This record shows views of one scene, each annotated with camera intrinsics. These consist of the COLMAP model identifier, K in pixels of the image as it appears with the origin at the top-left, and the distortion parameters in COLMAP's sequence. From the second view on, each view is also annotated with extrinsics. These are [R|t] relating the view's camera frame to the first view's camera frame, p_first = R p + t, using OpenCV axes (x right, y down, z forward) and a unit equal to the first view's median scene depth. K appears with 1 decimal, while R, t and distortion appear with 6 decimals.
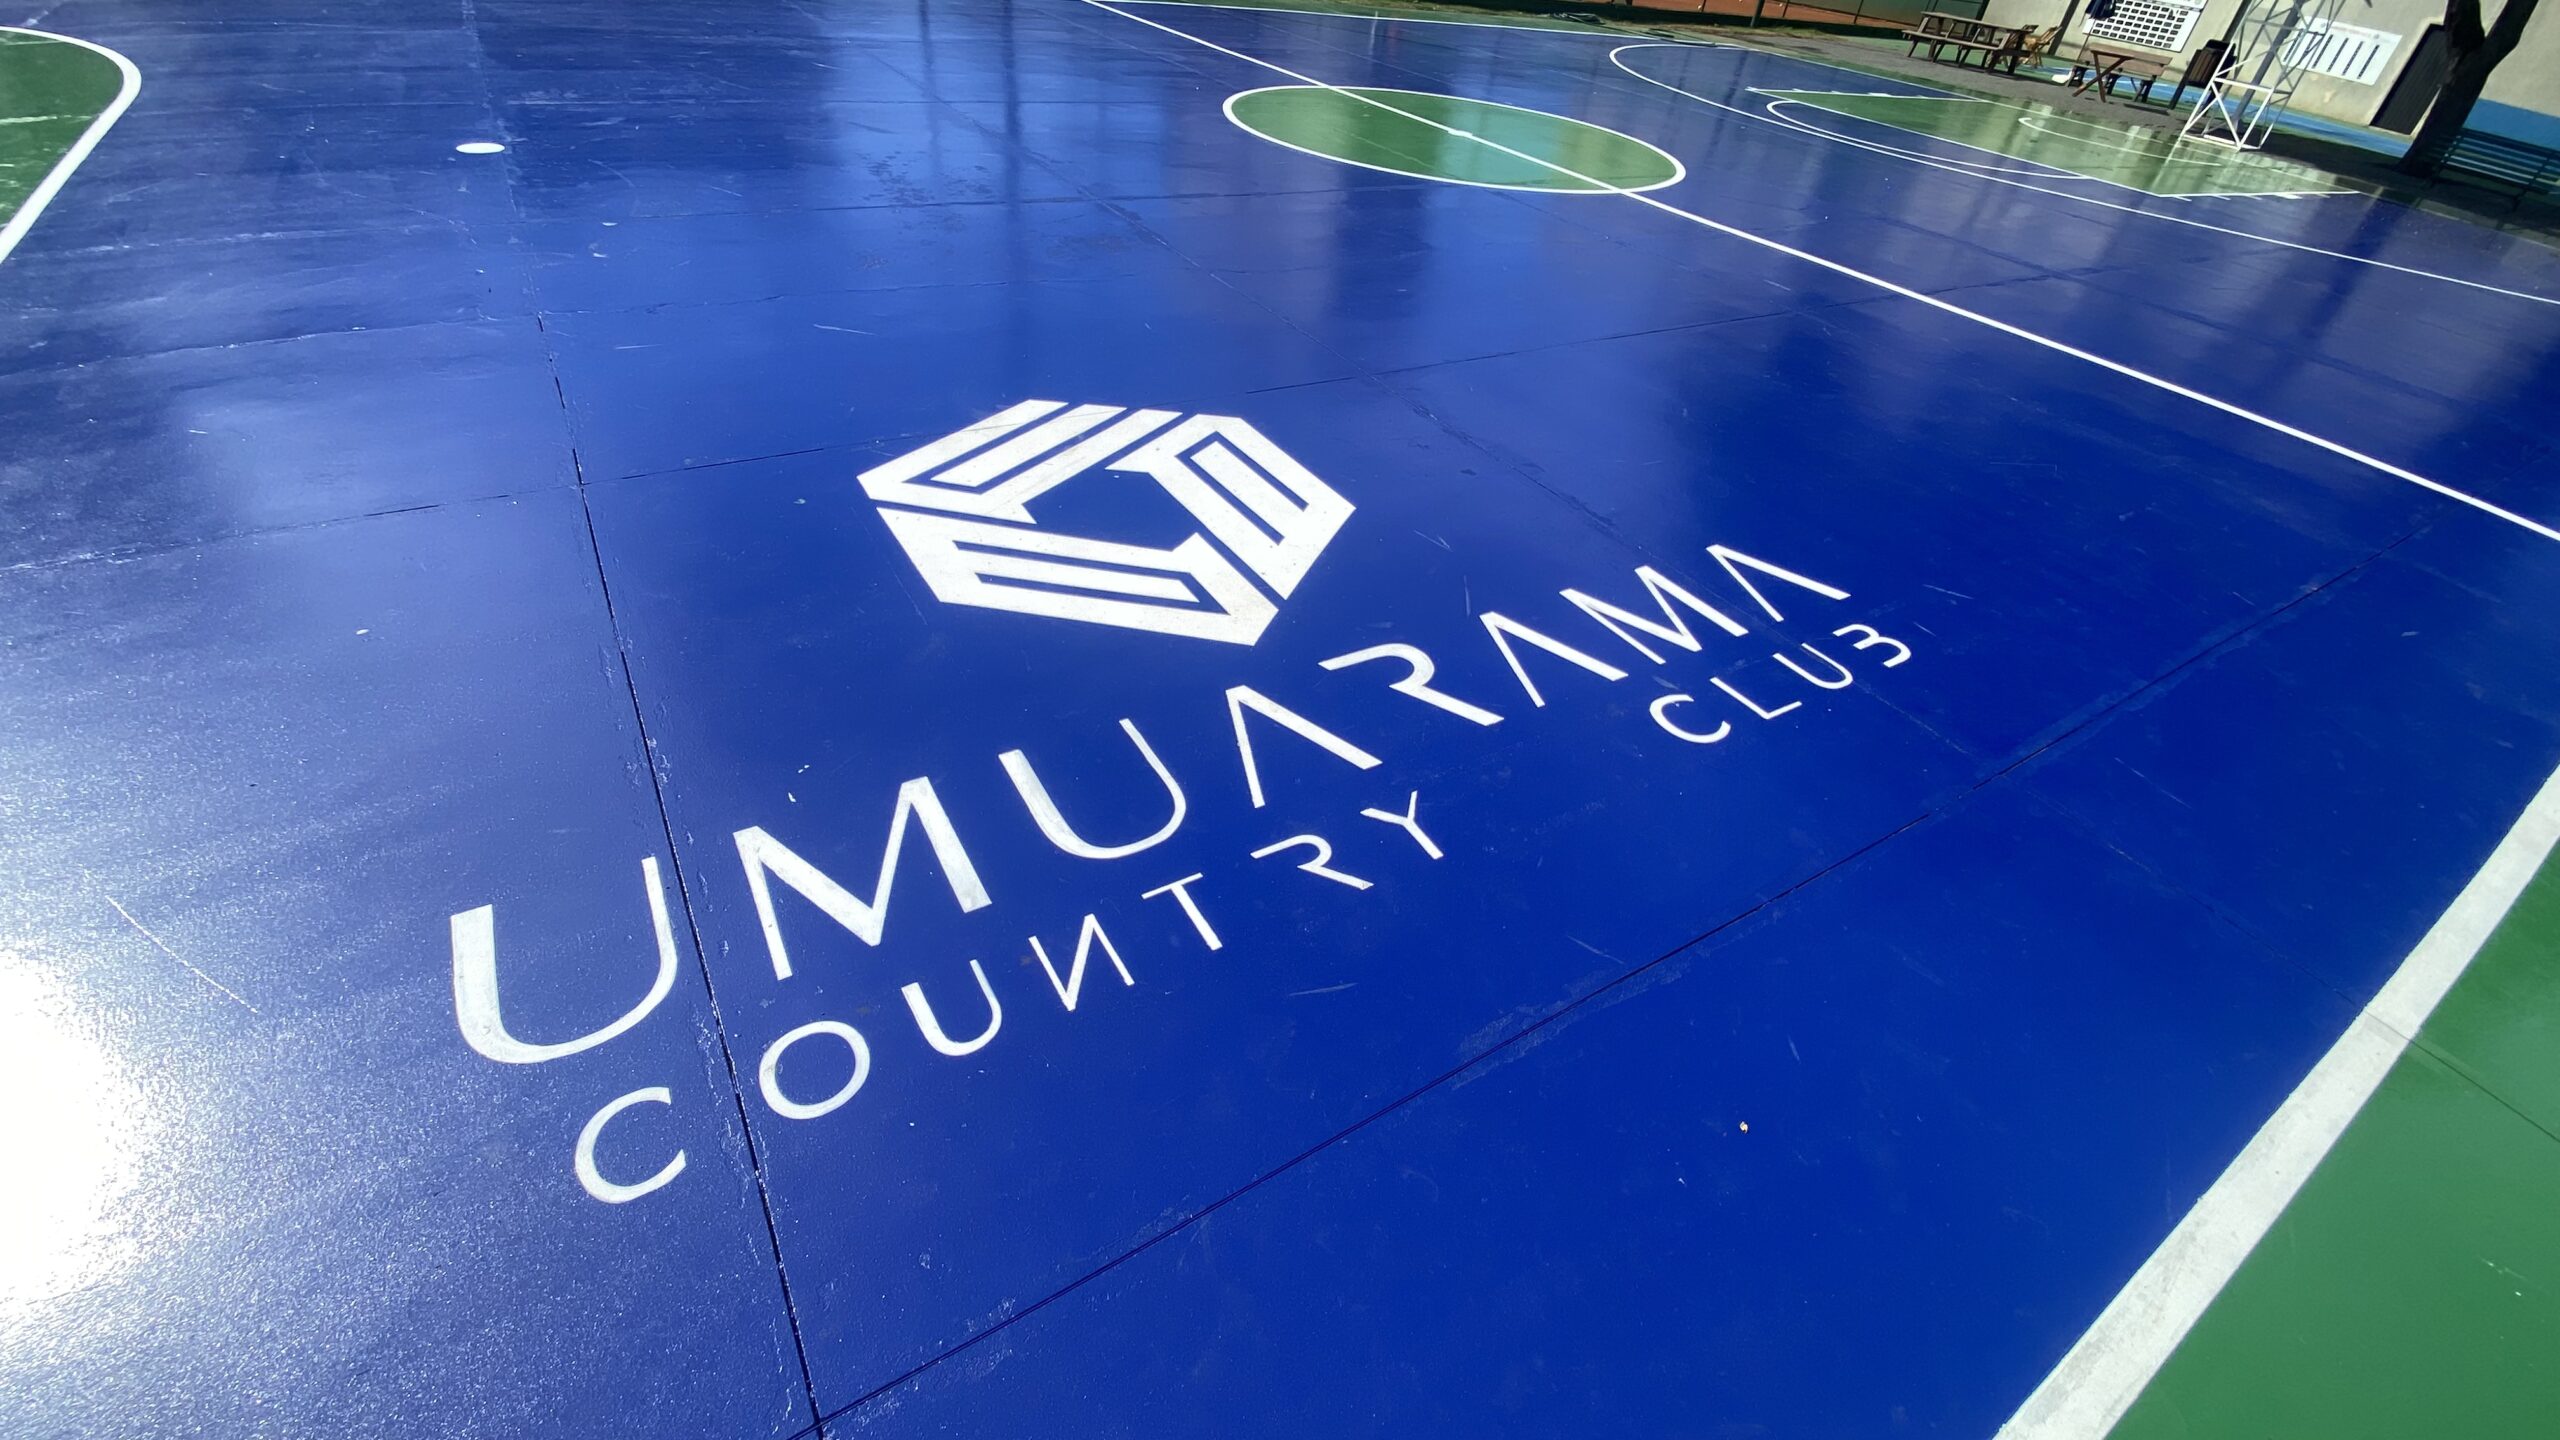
lens RADIAL K [[1049.8, 0, 1280.9], [0, 1049.8, 717.9], [0, 0, 1]] dist [0.021354, -0.000073]
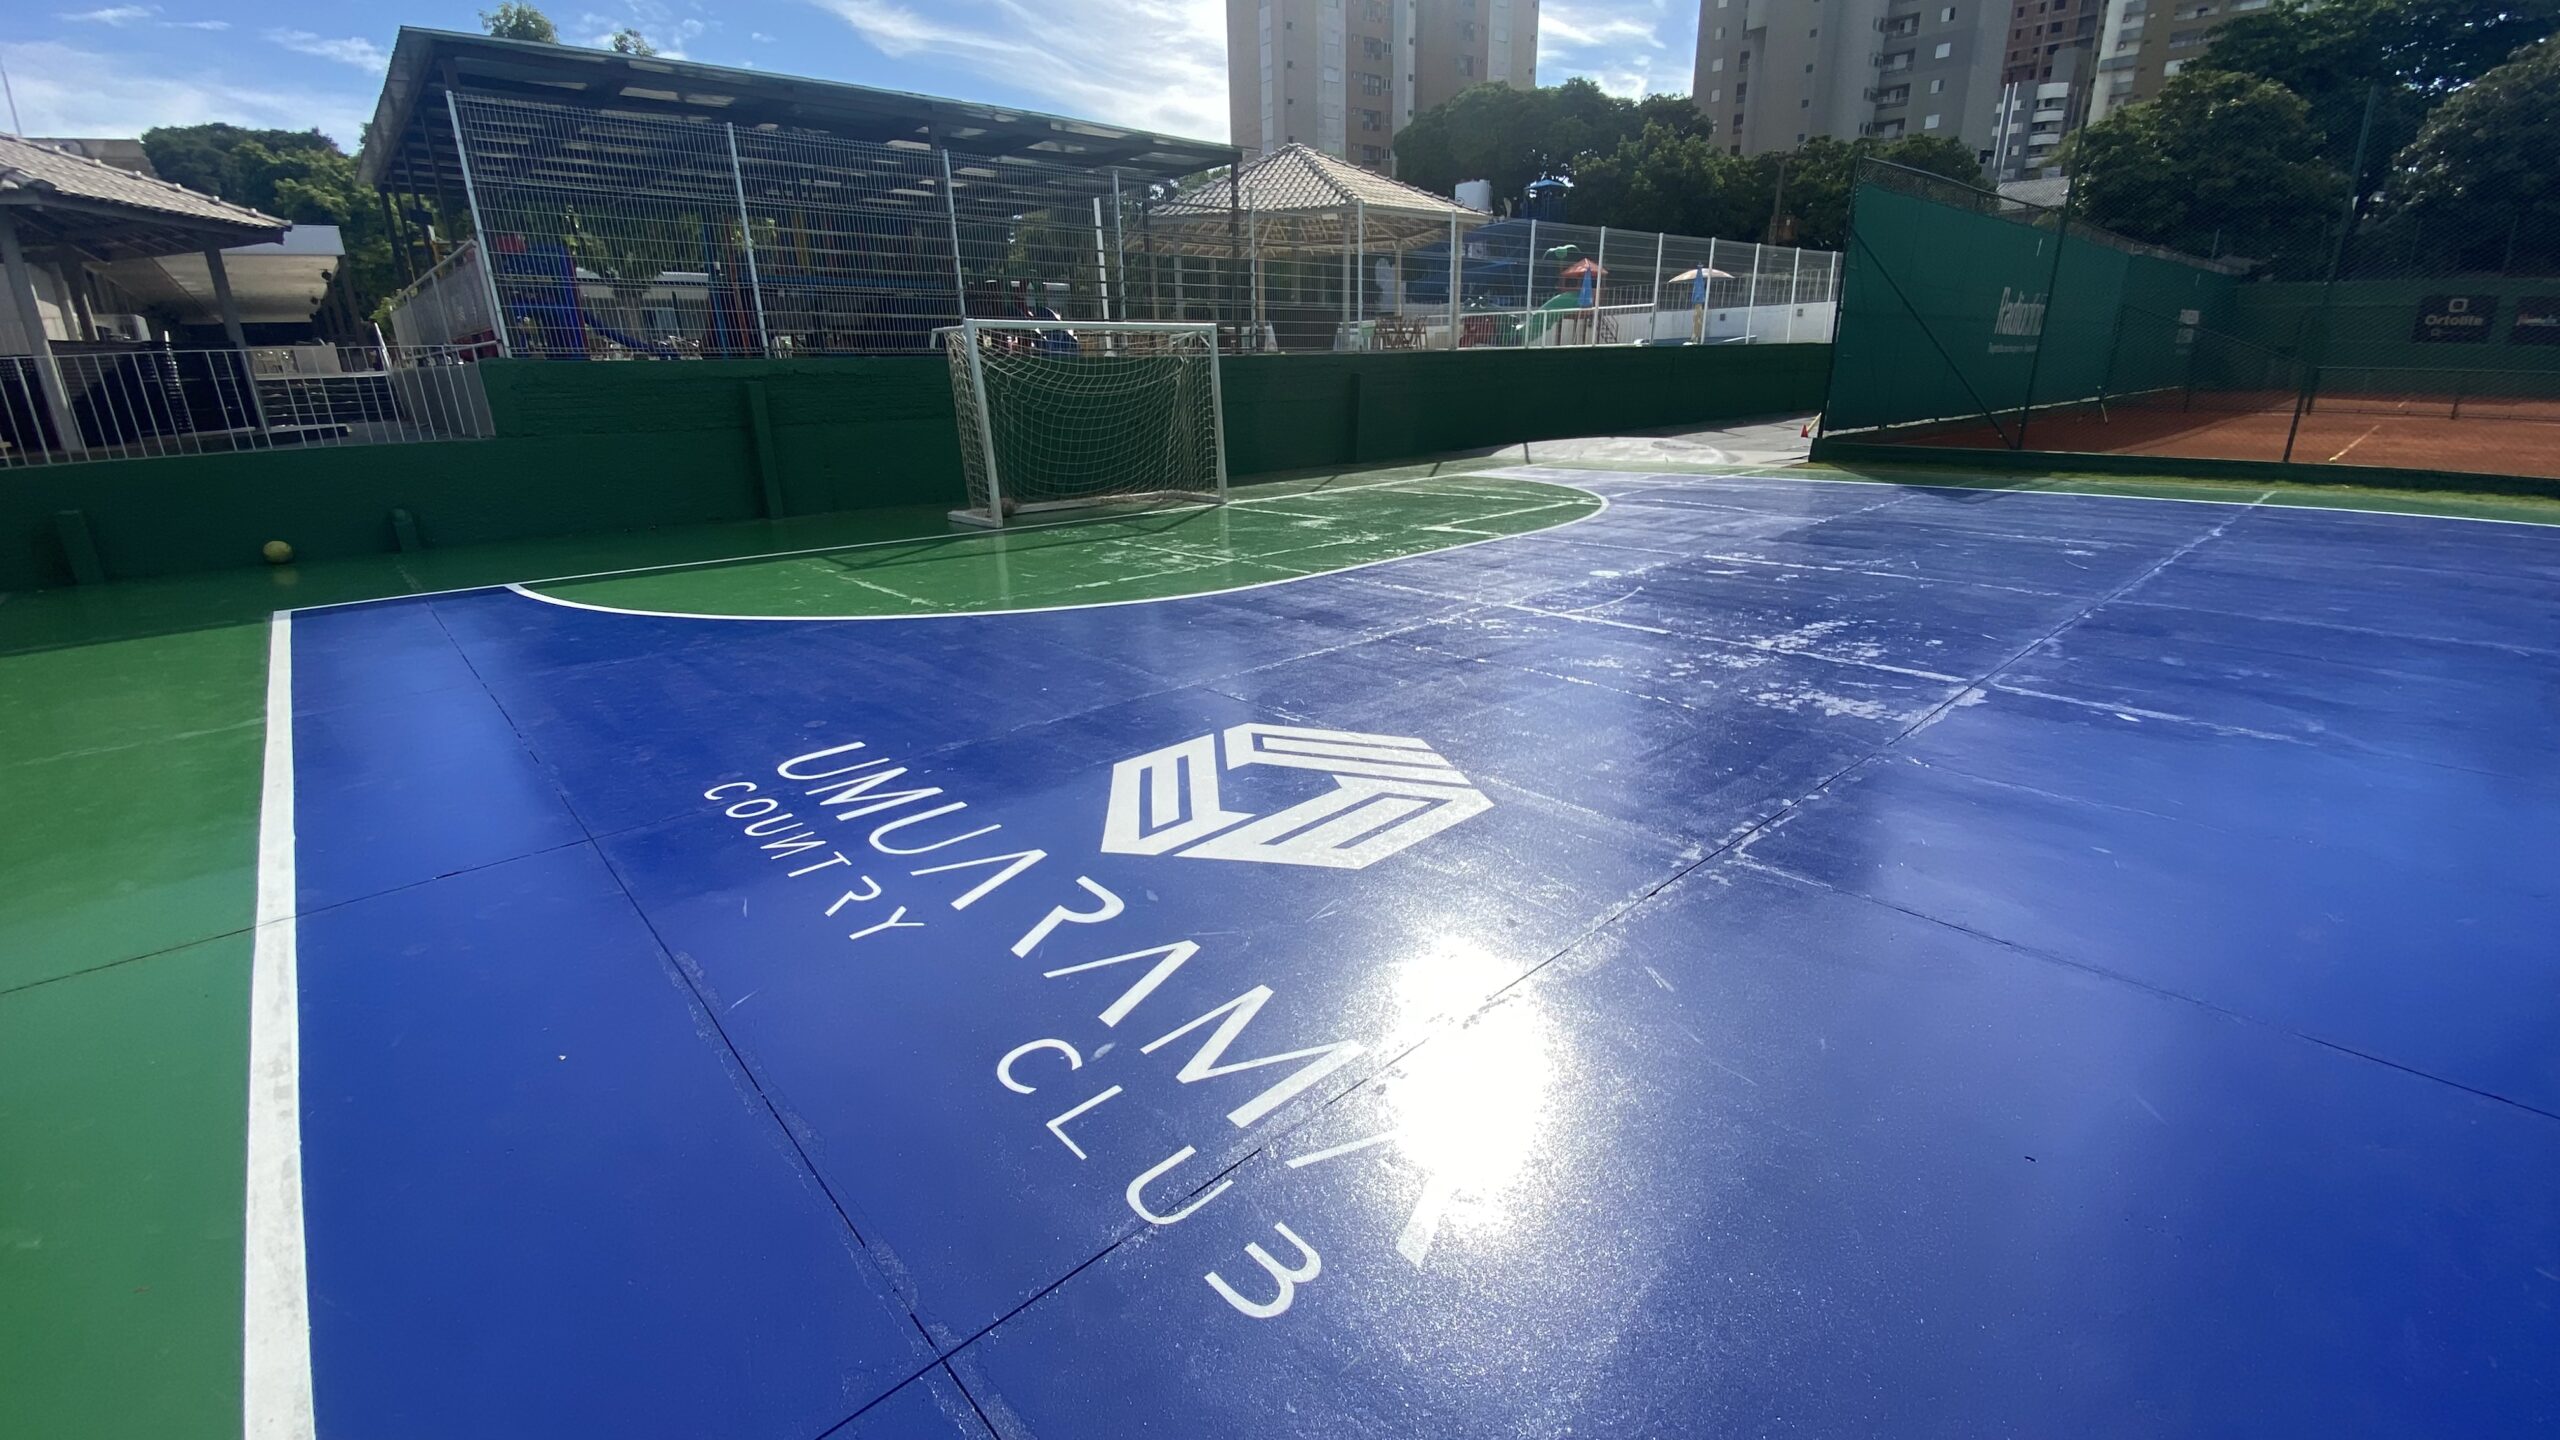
lens RADIAL K [[1049.8, 0, 1283.6], [0, 1049.8, 710.9], [0, 0, 1]] dist [0.021354, -0.000073]
pose [[0.162451, 0.185329, -0.969156, 1.153580], [-0.588684, 0.806453, 0.055540, -0.388382], [0.791872, 0.561504, 0.240109, 0.729594]]
